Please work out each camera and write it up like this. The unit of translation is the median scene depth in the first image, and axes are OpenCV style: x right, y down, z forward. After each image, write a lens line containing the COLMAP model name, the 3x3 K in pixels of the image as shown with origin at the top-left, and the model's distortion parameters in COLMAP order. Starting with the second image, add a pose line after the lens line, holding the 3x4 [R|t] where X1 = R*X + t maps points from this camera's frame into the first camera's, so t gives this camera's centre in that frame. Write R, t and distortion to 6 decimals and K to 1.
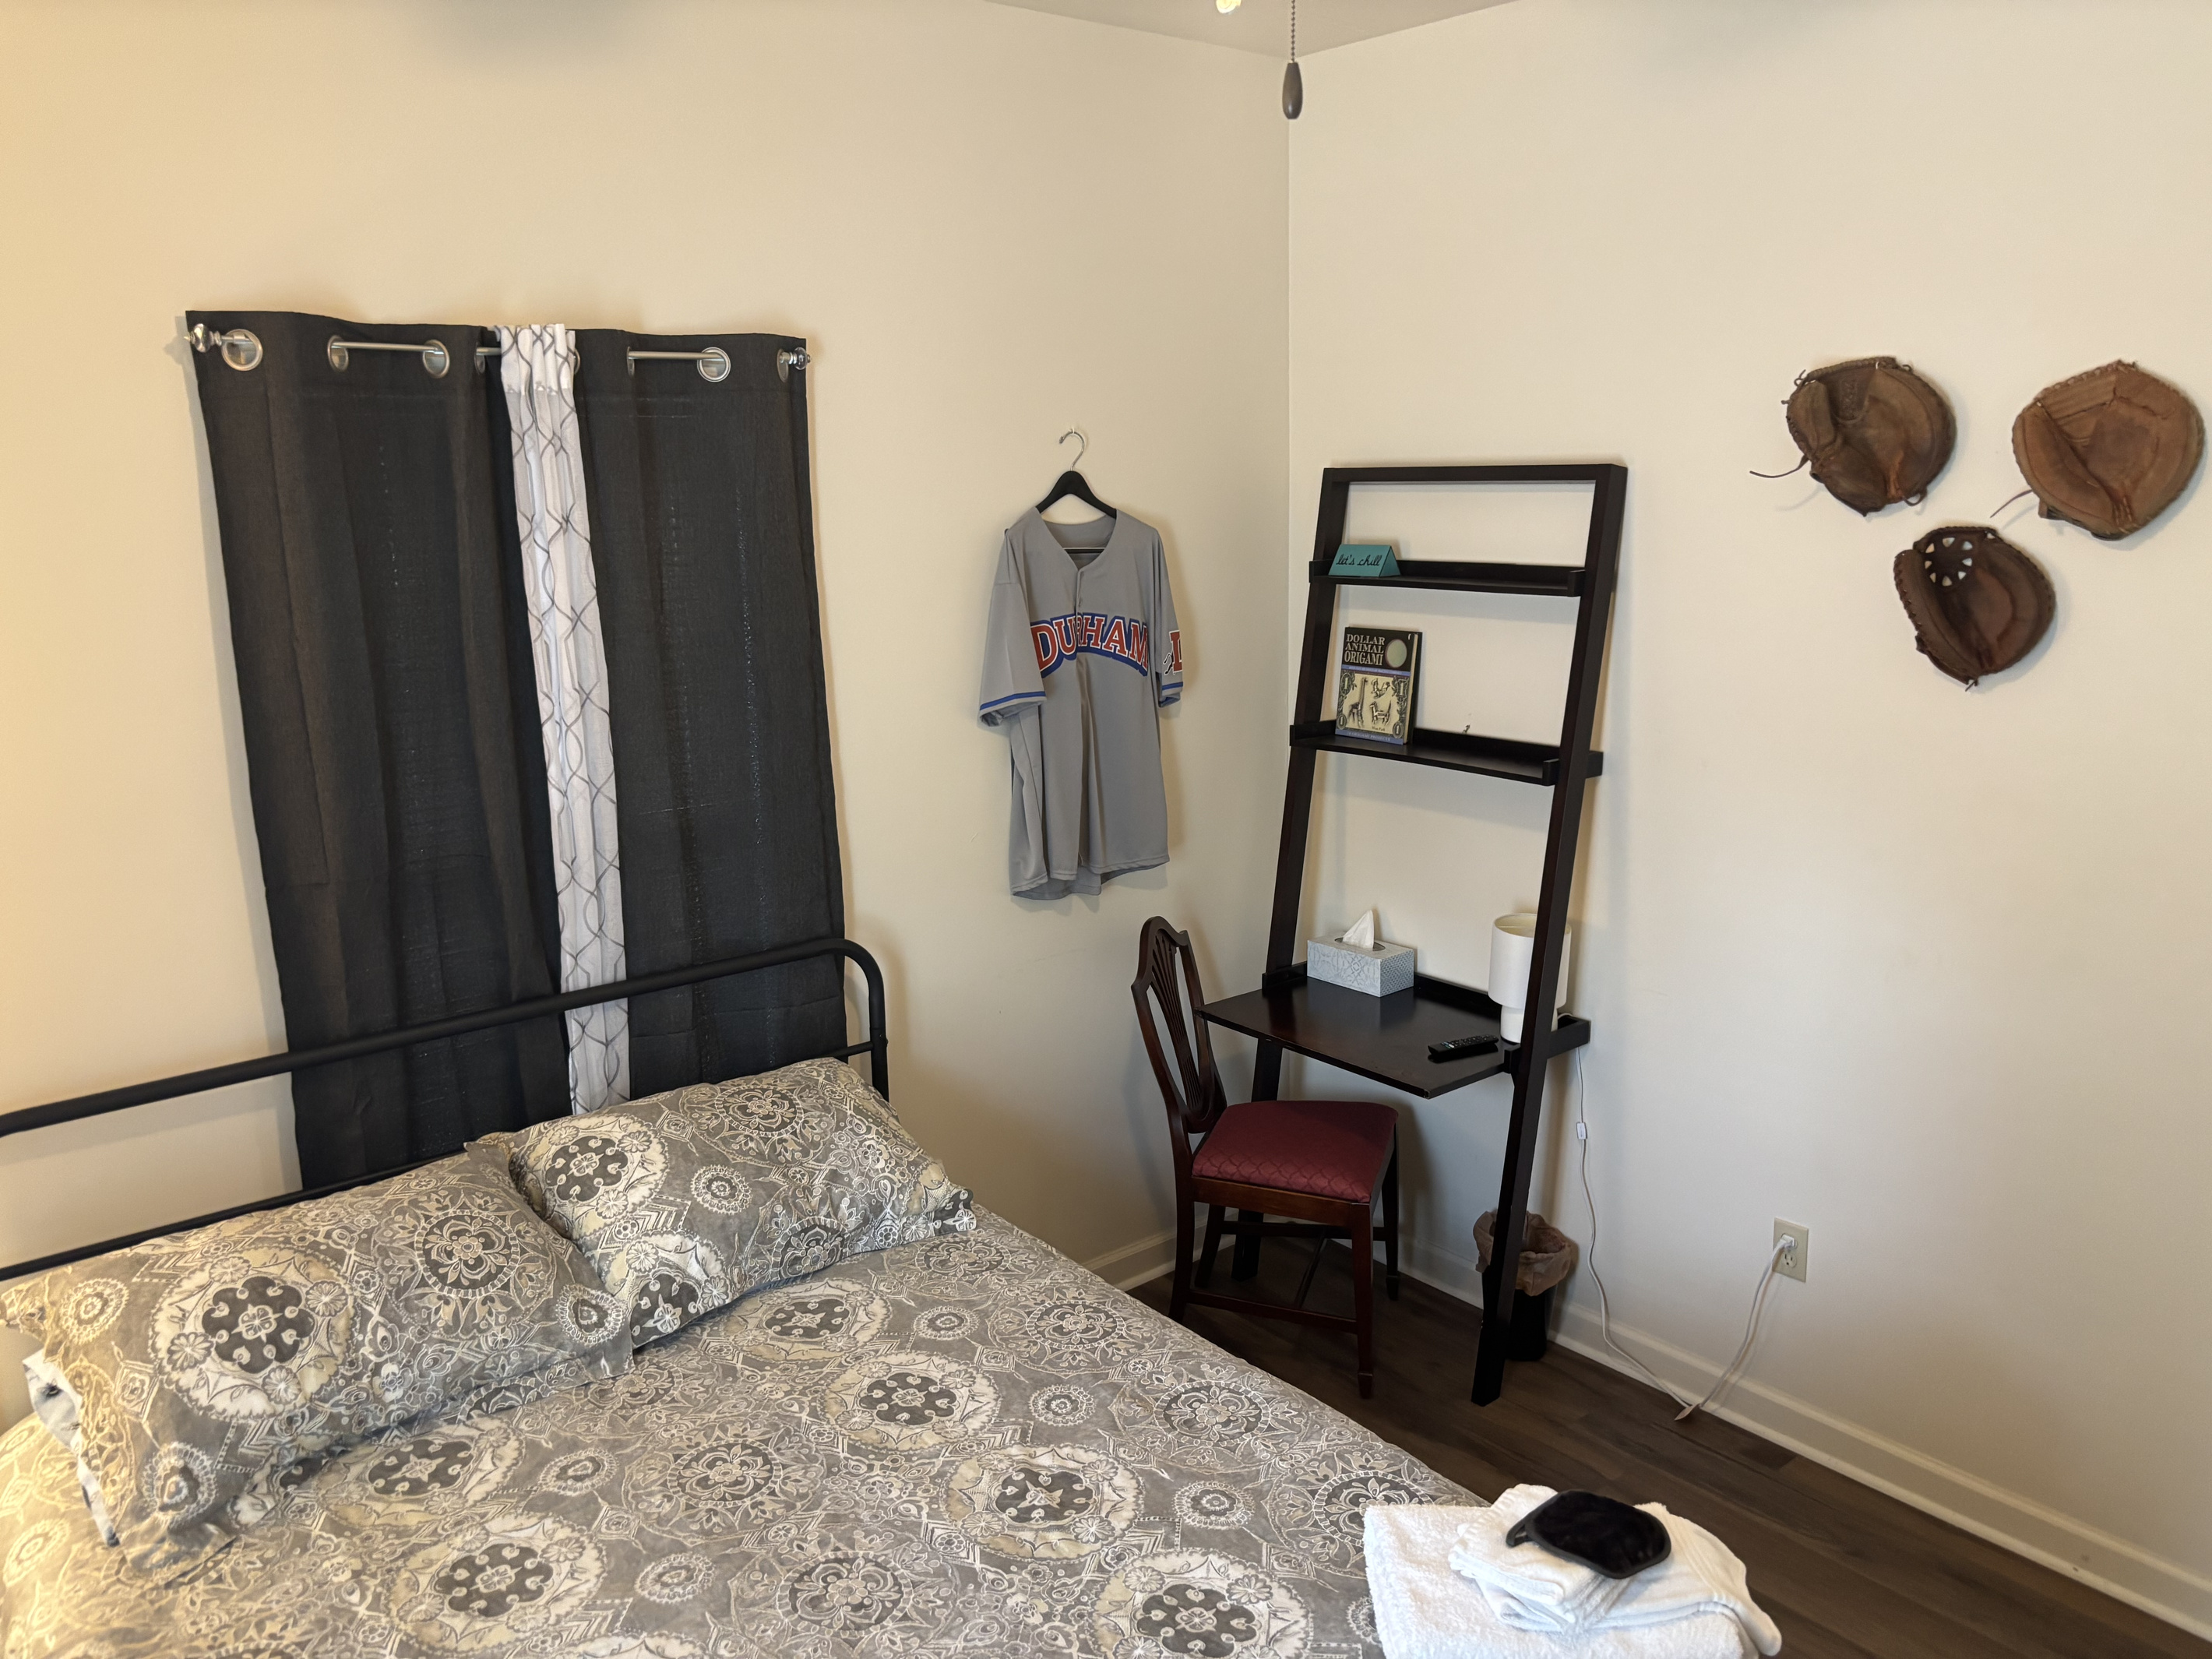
lens RADIAL K [[1675.6, 0, 1102.5], [0, 1675.6, 817.0], [0, 0, 1]] dist [0.041079, -0.057956]
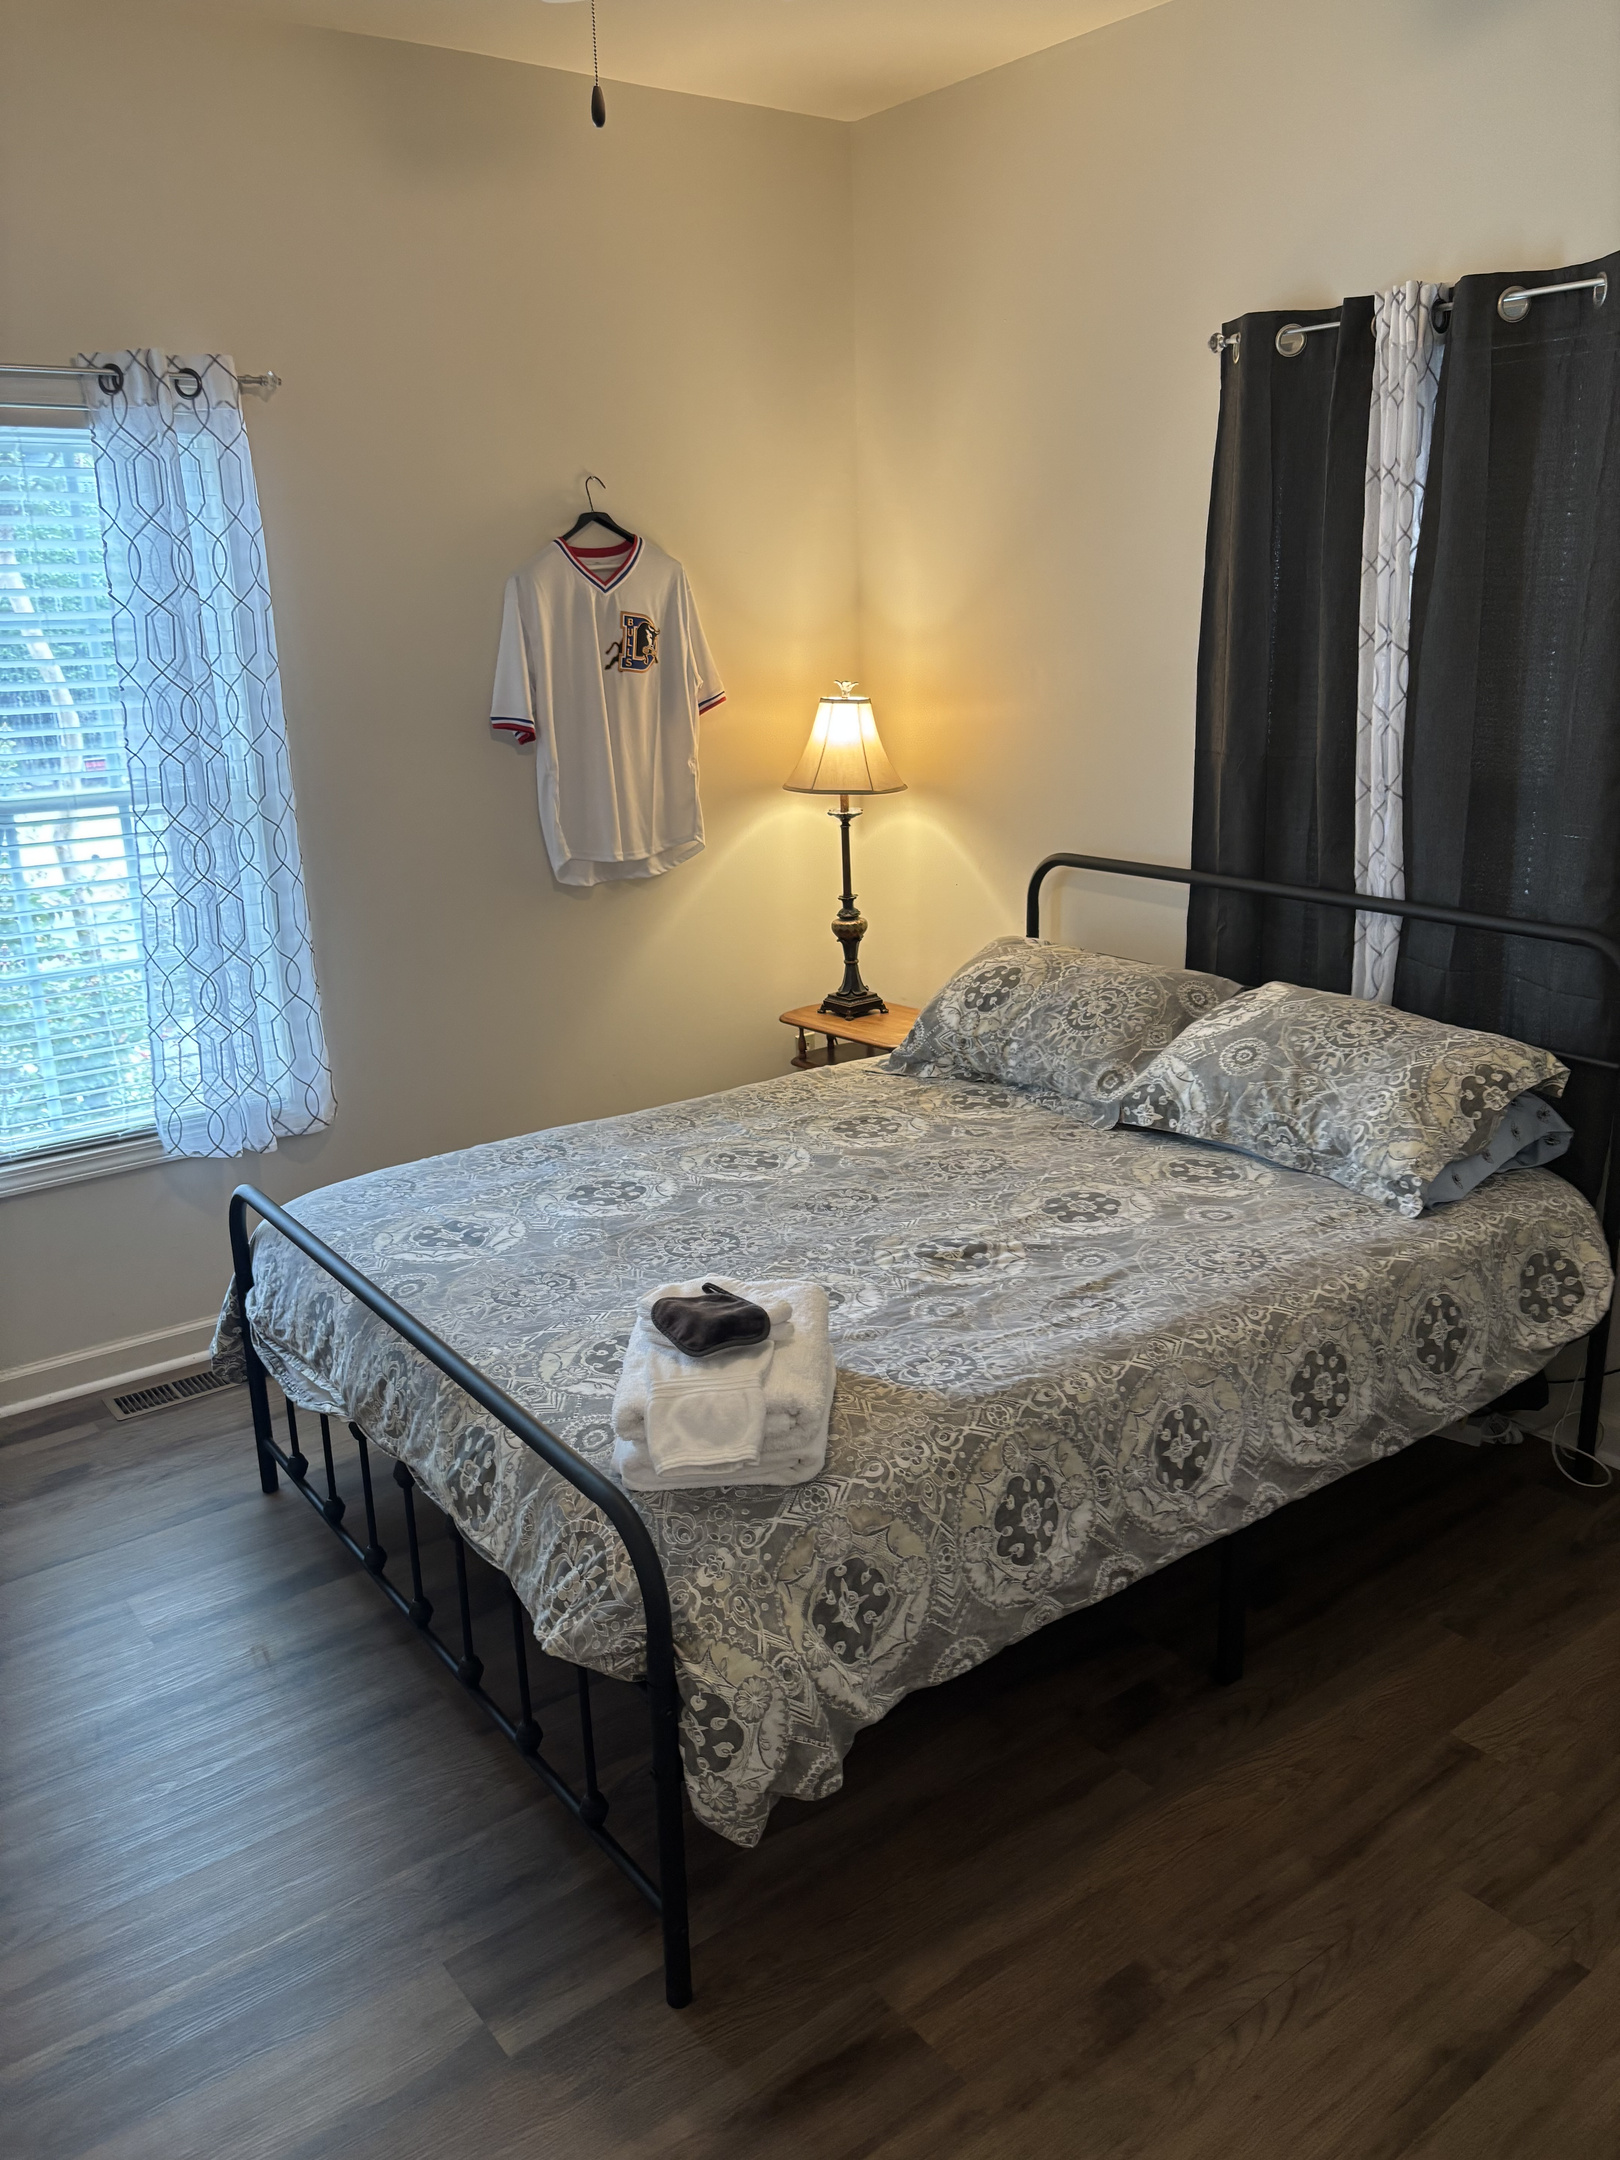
lens RADIAL K [[1636.2, 0, 764.5], [0, 1636.2, 1083.2], [0, 0, 1]] dist [0.041079, -0.057956]
pose [[-0.082364, 0.303270, -0.949339, 0.937296], [-0.166001, 0.935093, 0.313121, -0.069092], [0.982680, 0.183381, -0.026675, 0.731385]]
